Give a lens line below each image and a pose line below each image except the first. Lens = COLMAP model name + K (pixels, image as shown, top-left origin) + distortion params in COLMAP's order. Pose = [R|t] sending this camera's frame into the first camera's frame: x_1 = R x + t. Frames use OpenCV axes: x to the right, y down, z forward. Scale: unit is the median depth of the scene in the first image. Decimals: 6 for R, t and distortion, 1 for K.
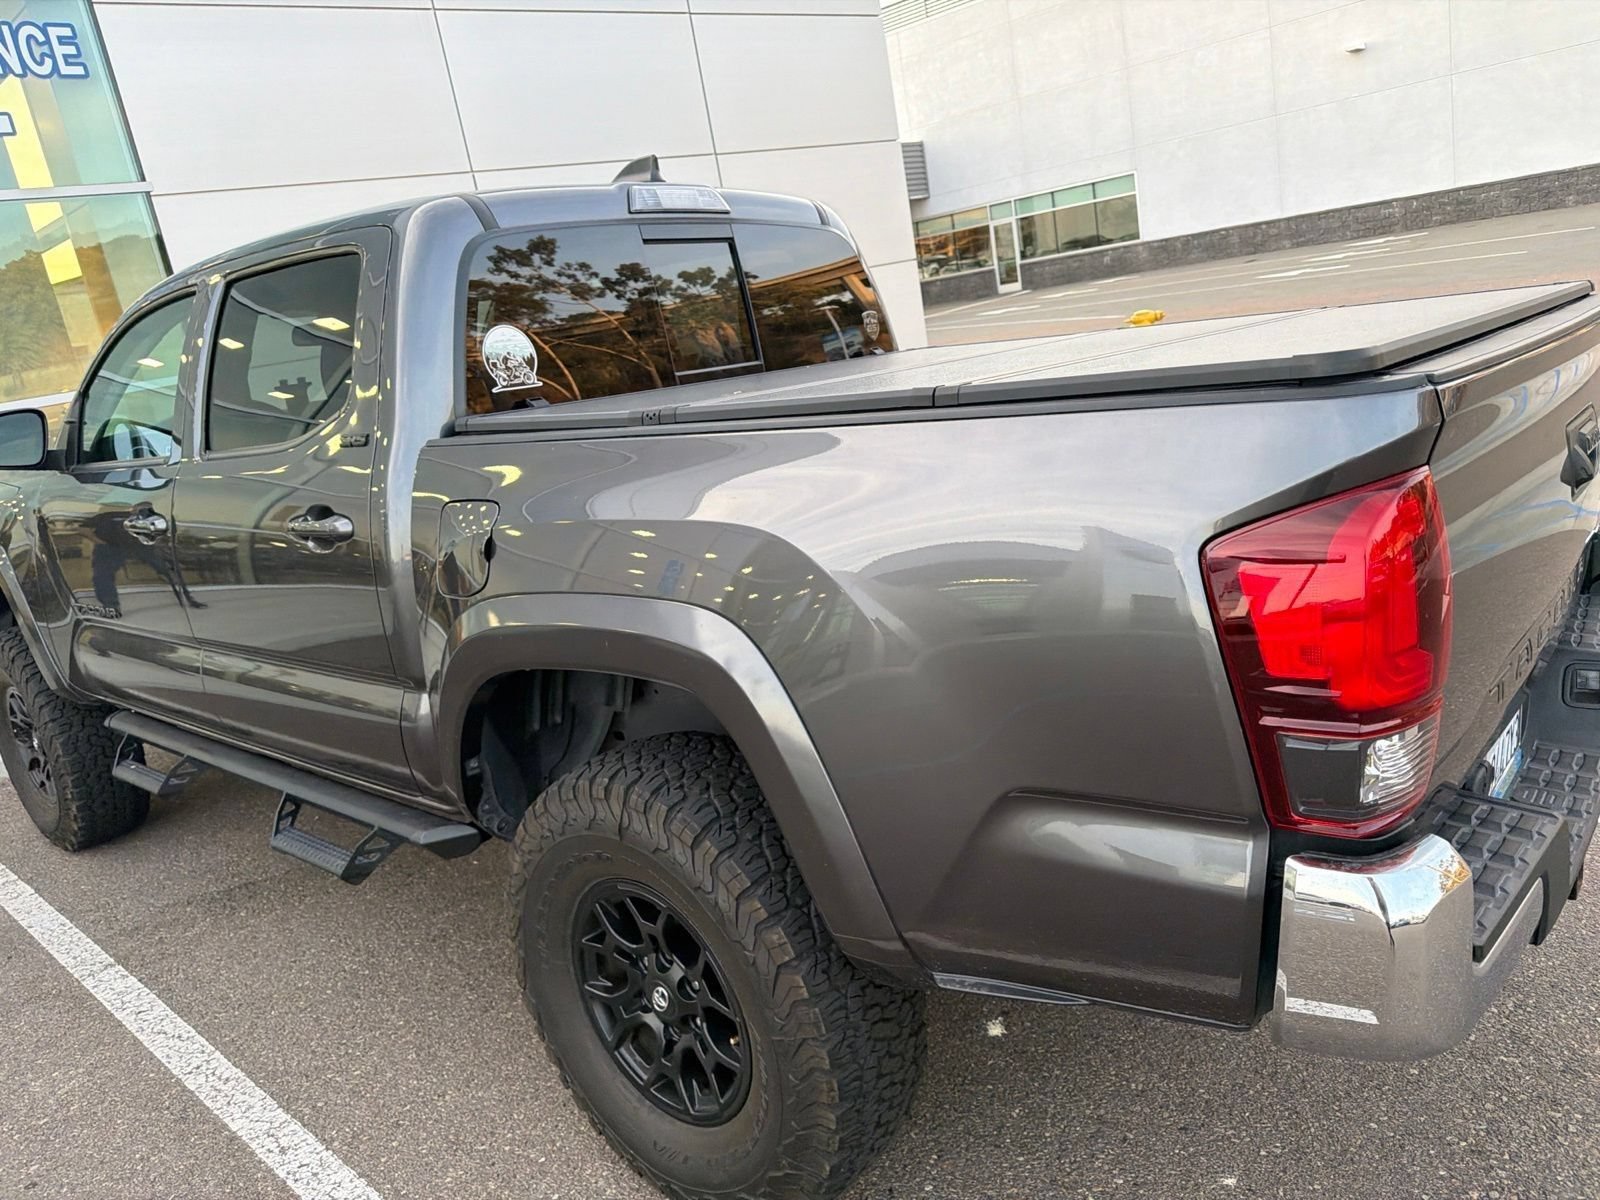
lens RADIAL K [[1132.1, 0, 808.3], [0, 1132.1, 616.2], [0, 0, 1]] dist [0.014544, -0.018923]
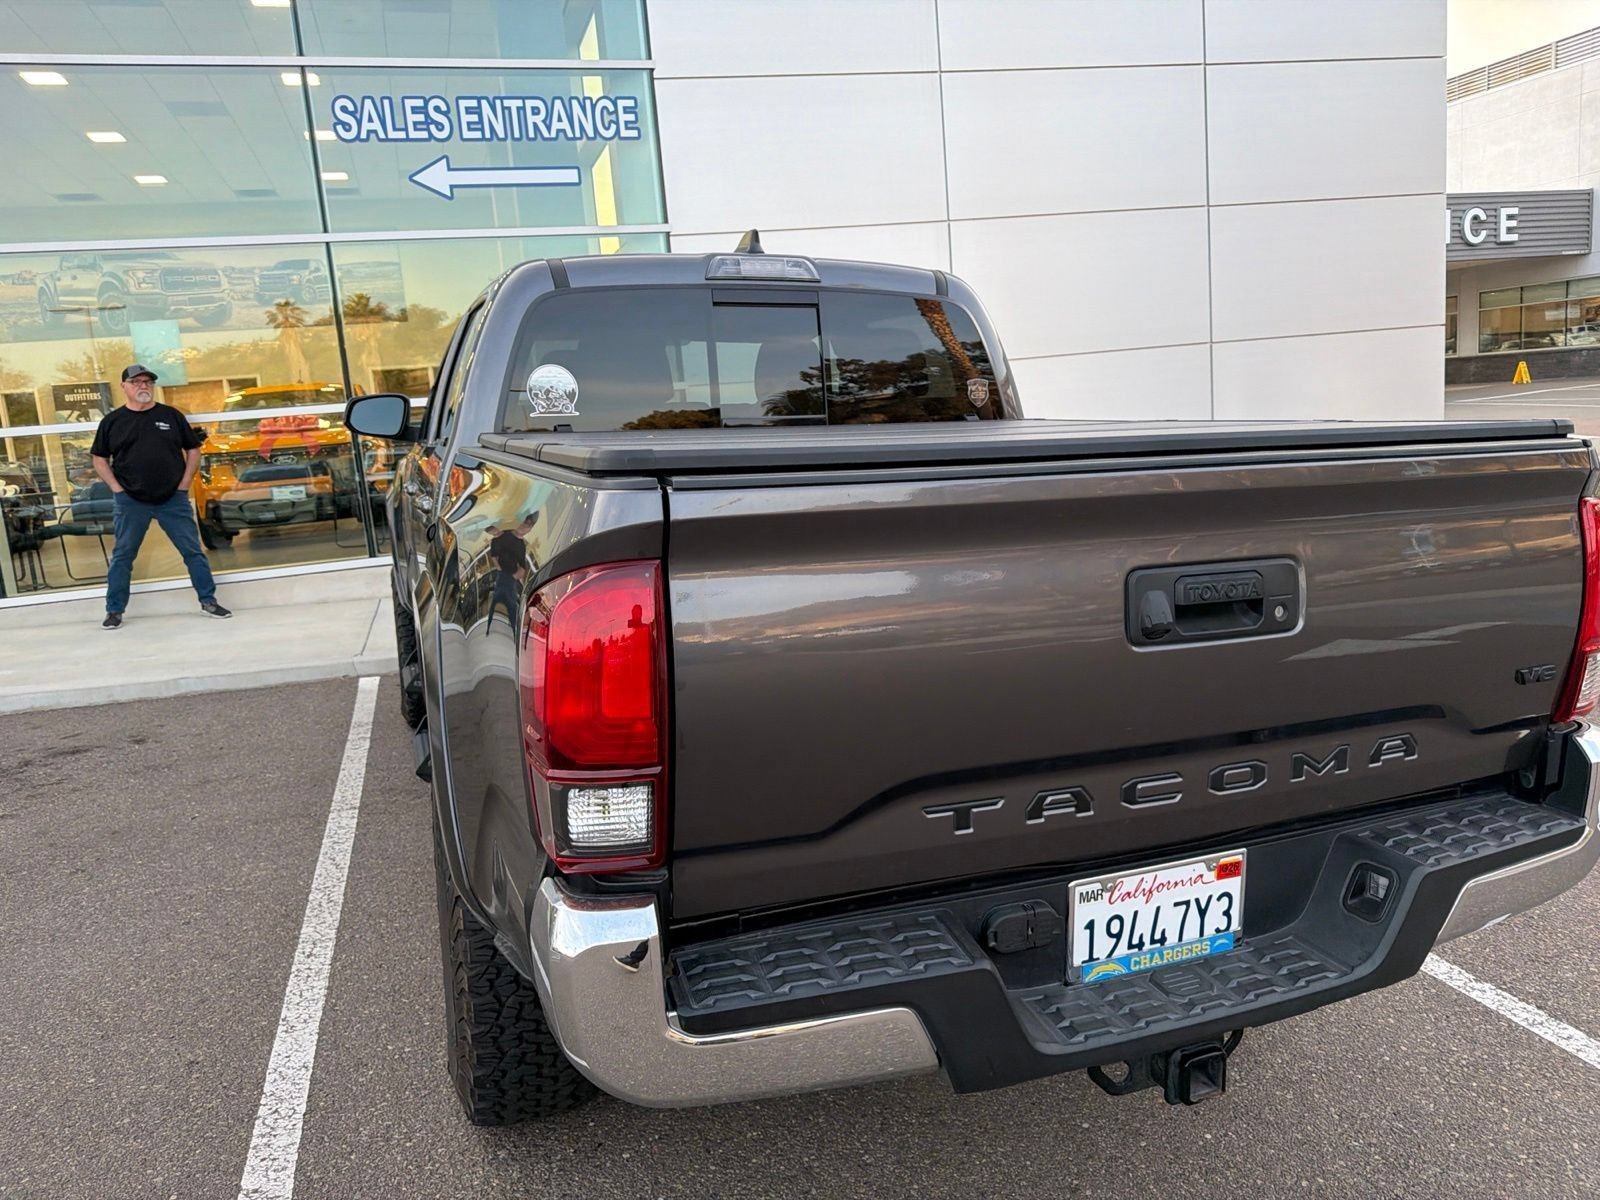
lens RADIAL K [[1132.1, 0, 803.1], [0, 1132.1, 608.2], [0, 0, 1]] dist [0.014544, -0.018923]
pose [[0.870561, 0.181714, -0.457279, 0.194942], [-0.198079, 0.980108, 0.012375, -0.021190], [0.450431, 0.079804, 0.889237, 0.012729]]
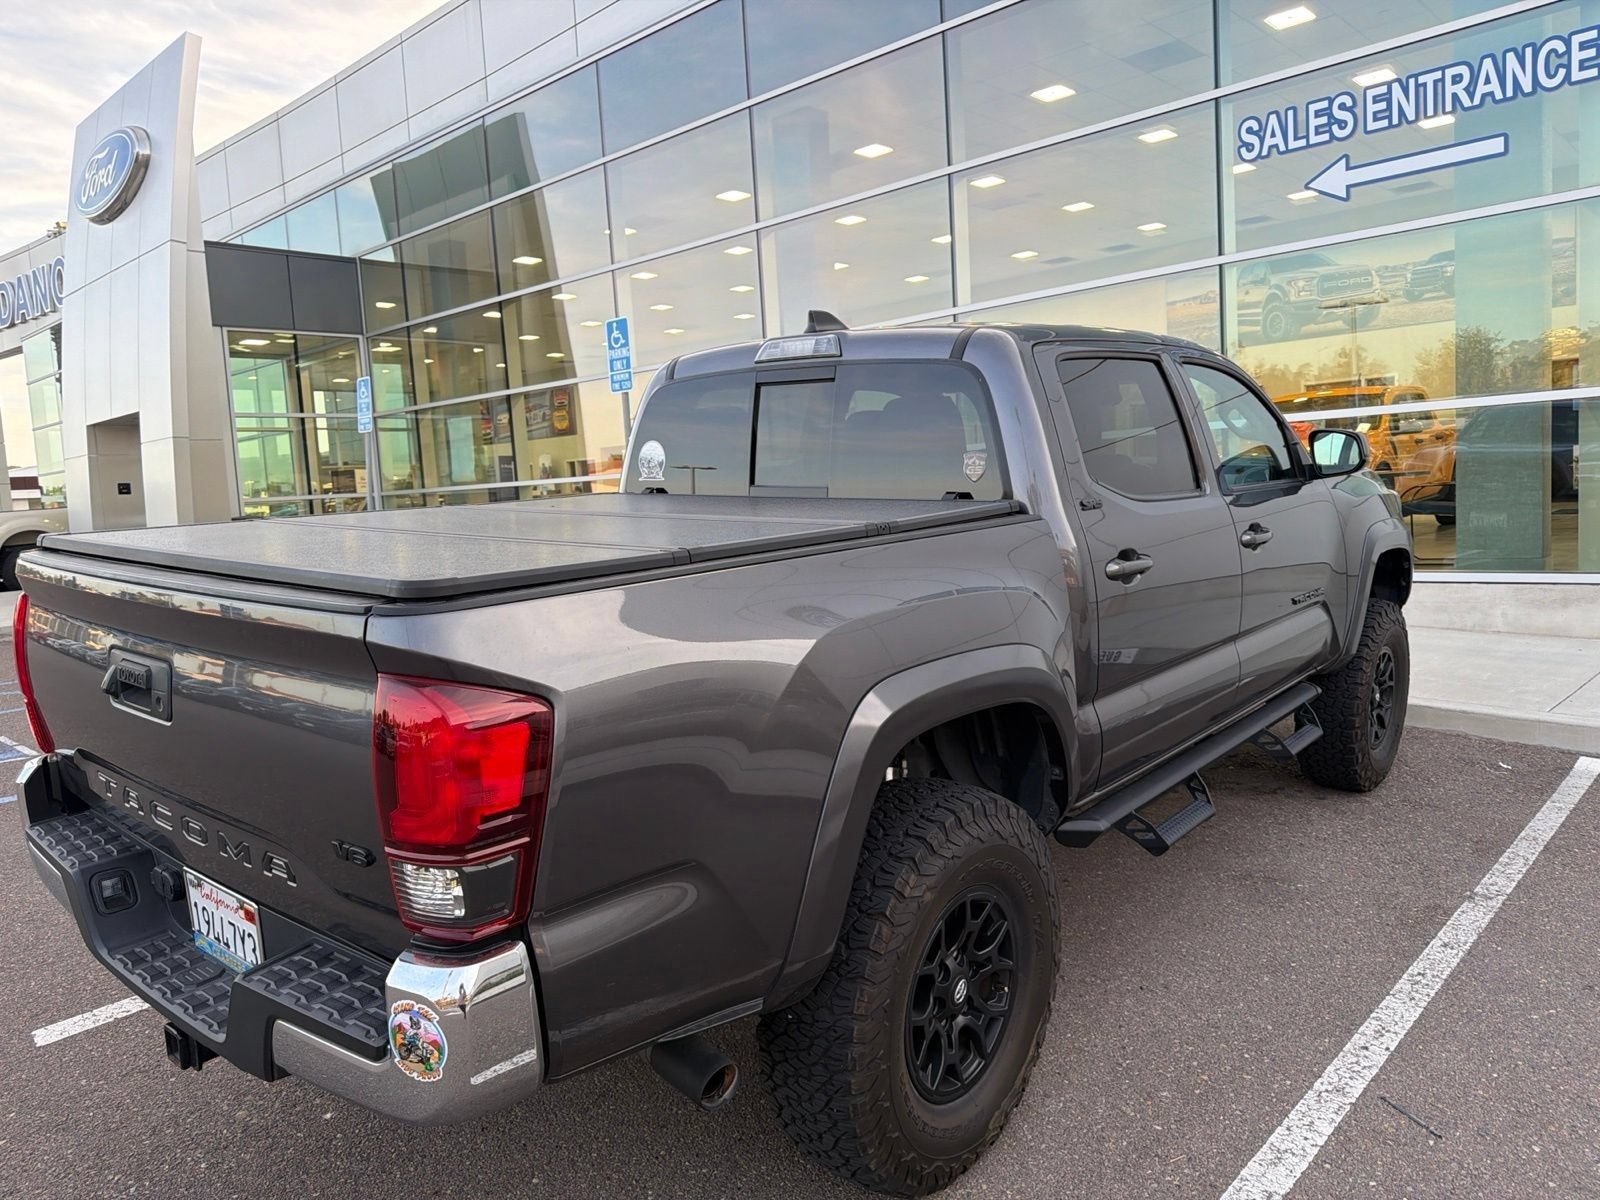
lens RADIAL K [[1132.1, 0, 806.6], [0, 1132.1, 609.5], [0, 0, 1]] dist [0.014544, -0.018923]
pose [[0.008070, 0.272918, -0.962004, 0.437852], [-0.214743, 0.940063, 0.264892, -0.166041], [0.976637, 0.204446, 0.066194, 0.382712]]
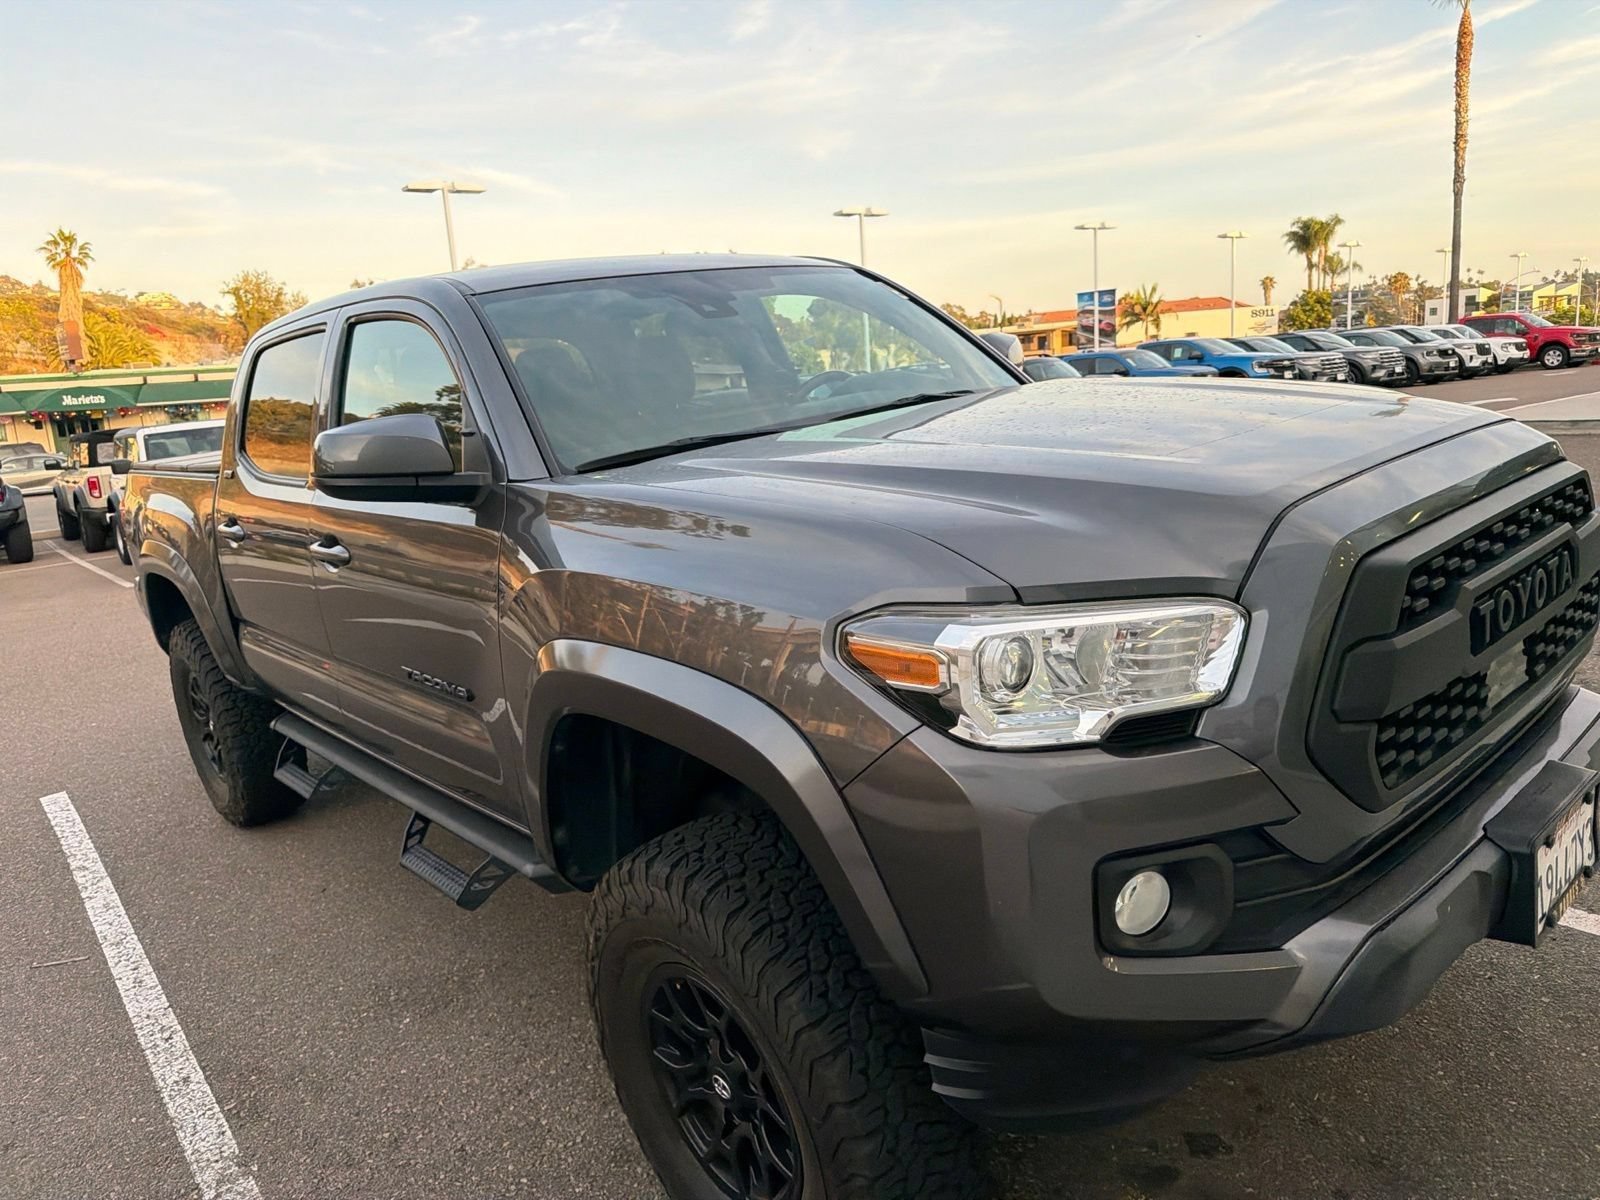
lens RADIAL K [[1132.1, 0, 809.7], [0, 1132.1, 622.1], [0, 0, 1]] dist [0.014544, -0.018923]
pose [[-0.961772, 0.190190, 0.197035, -0.329214], [0.260876, 0.855150, 0.447954, -0.222072], [-0.083298, 0.482231, -0.872075, 0.979532]]
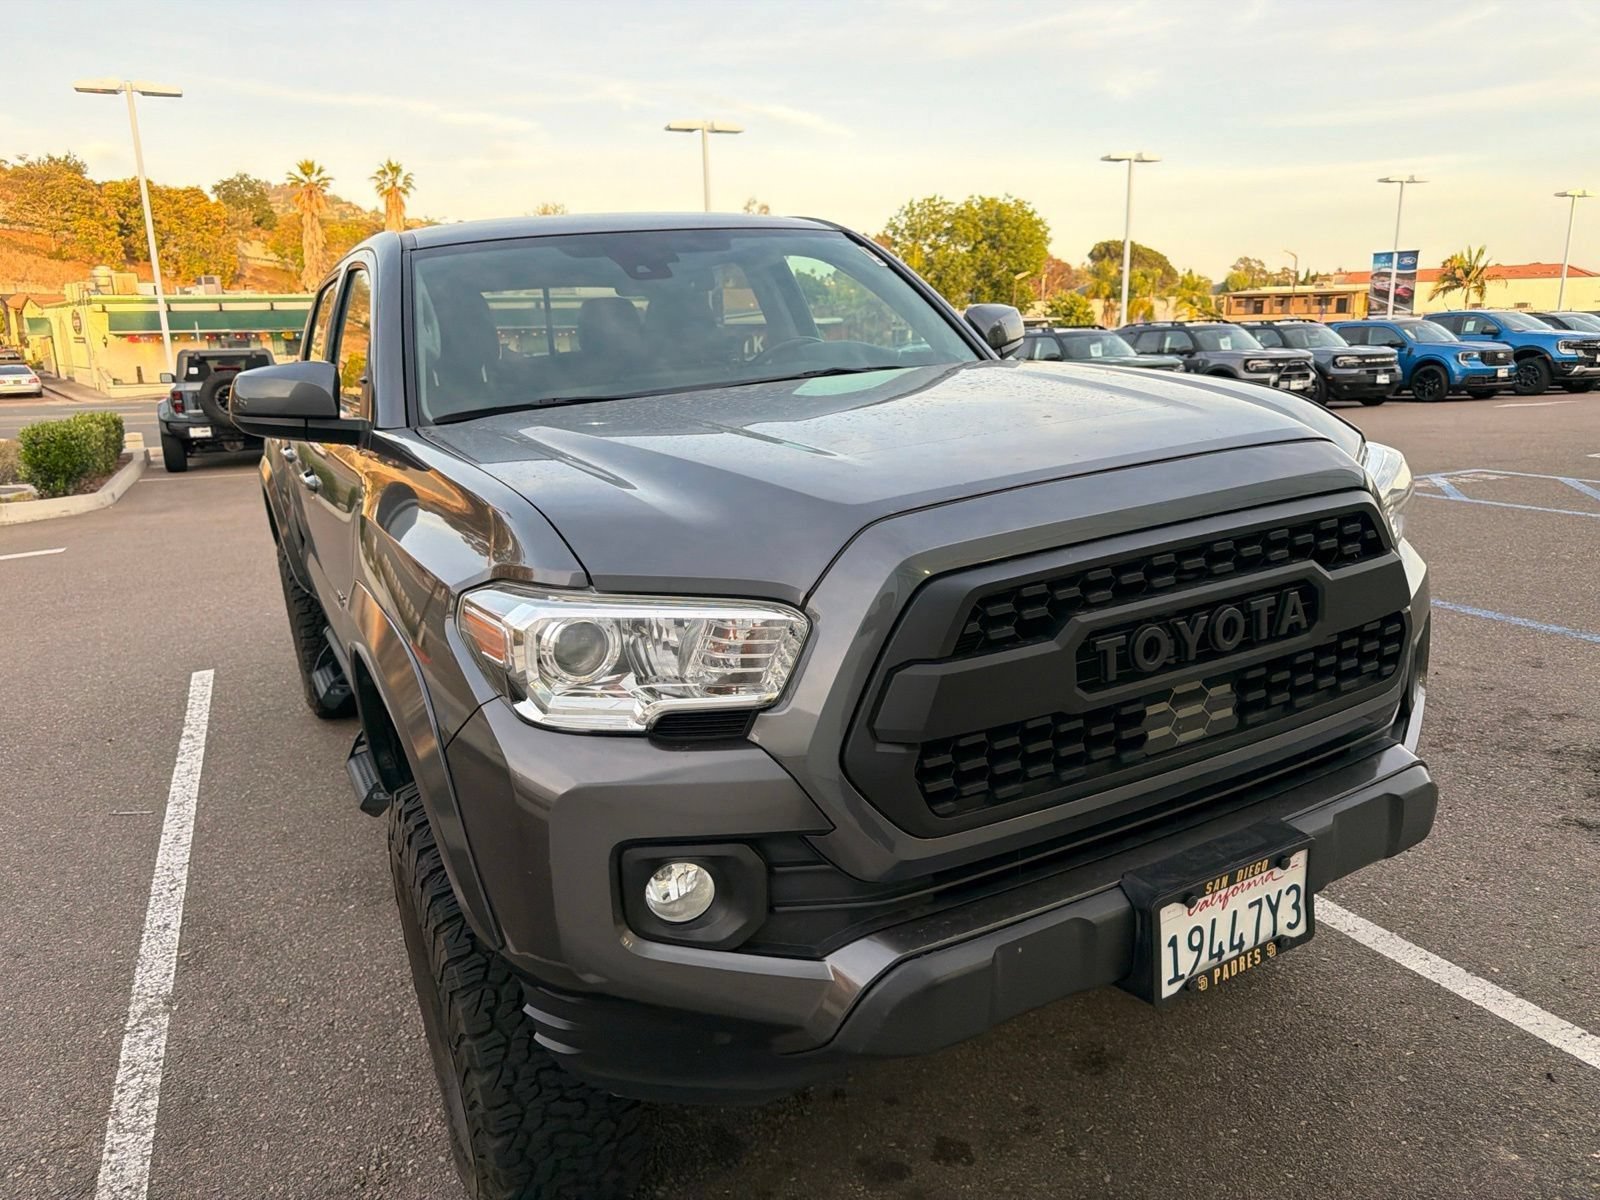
lens RADIAL K [[1132.1, 0, 806.5], [0, 1132.1, 638.1], [0, 0, 1]] dist [0.014544, -0.018923]
pose [[-0.909713, 0.076555, 0.408120, -0.449023], [0.269153, 0.857139, 0.439168, -0.196437], [-0.316196, 0.509364, -0.800355, 0.955497]]
